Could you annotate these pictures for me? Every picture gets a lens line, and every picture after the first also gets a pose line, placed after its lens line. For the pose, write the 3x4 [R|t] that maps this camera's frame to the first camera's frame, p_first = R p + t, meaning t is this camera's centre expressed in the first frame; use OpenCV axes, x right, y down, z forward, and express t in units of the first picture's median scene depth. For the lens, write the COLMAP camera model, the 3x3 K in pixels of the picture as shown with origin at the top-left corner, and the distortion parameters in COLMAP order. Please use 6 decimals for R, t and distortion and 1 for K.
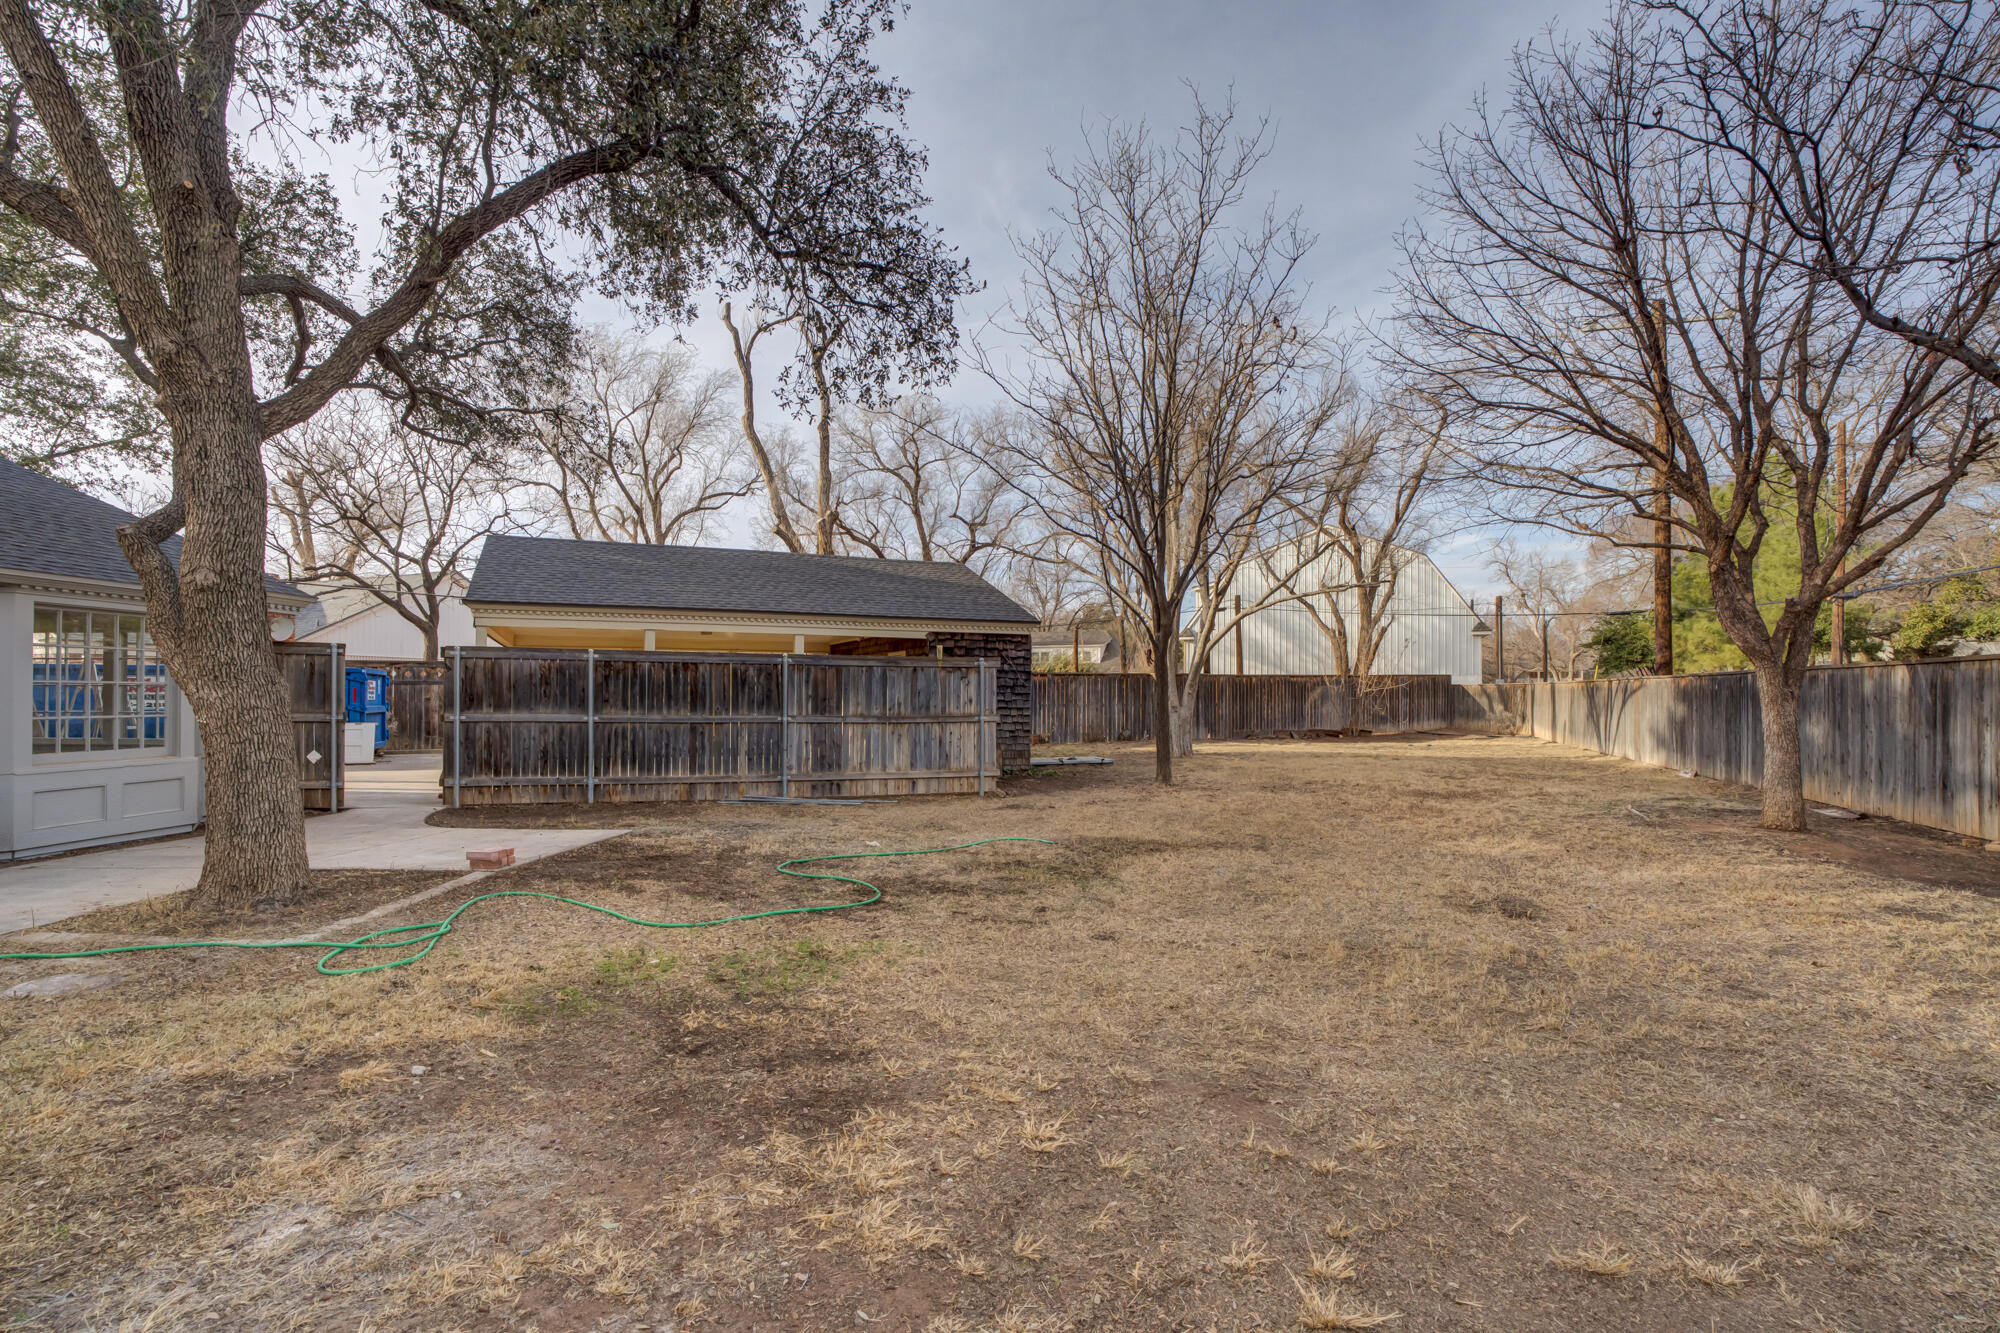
lens RADIAL K [[943.4, 0, 1013.5], [0, 943.4, 668.4], [0, 0, 1]] dist [-0.026559, 0.028838]
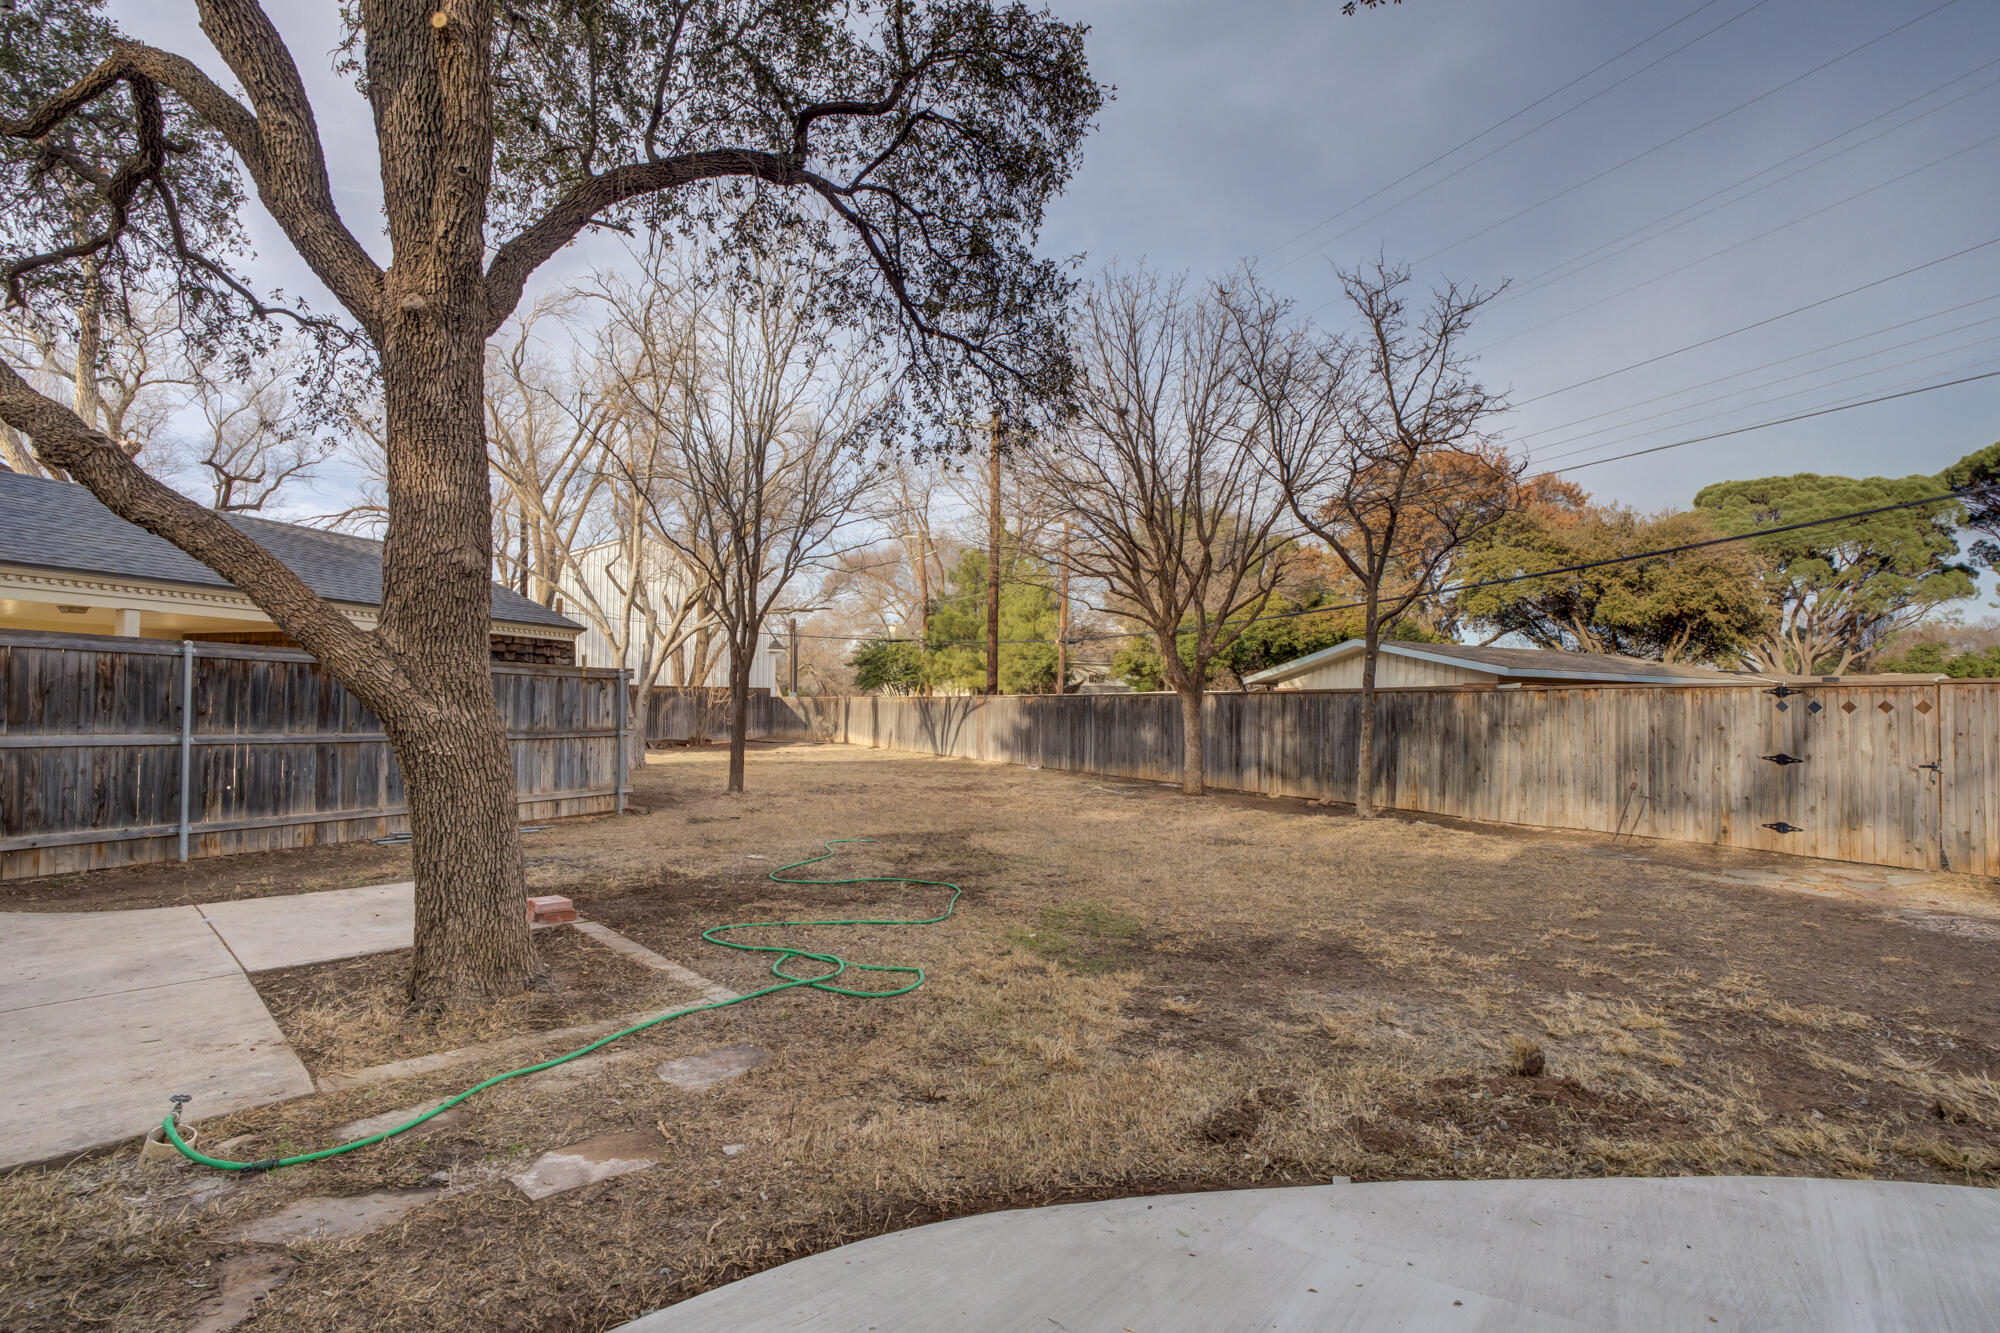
lens RADIAL K [[943.4, 0, 1013.5], [0, 943.4, 668.4], [0, 0, 1]] dist [-0.026559, 0.028838]
pose [[0.701215, 0.037611, 0.711957, -0.445226], [-0.031044, 0.999271, -0.022213, -0.003115], [-0.712273, -0.006526, 0.701872, 0.055460]]
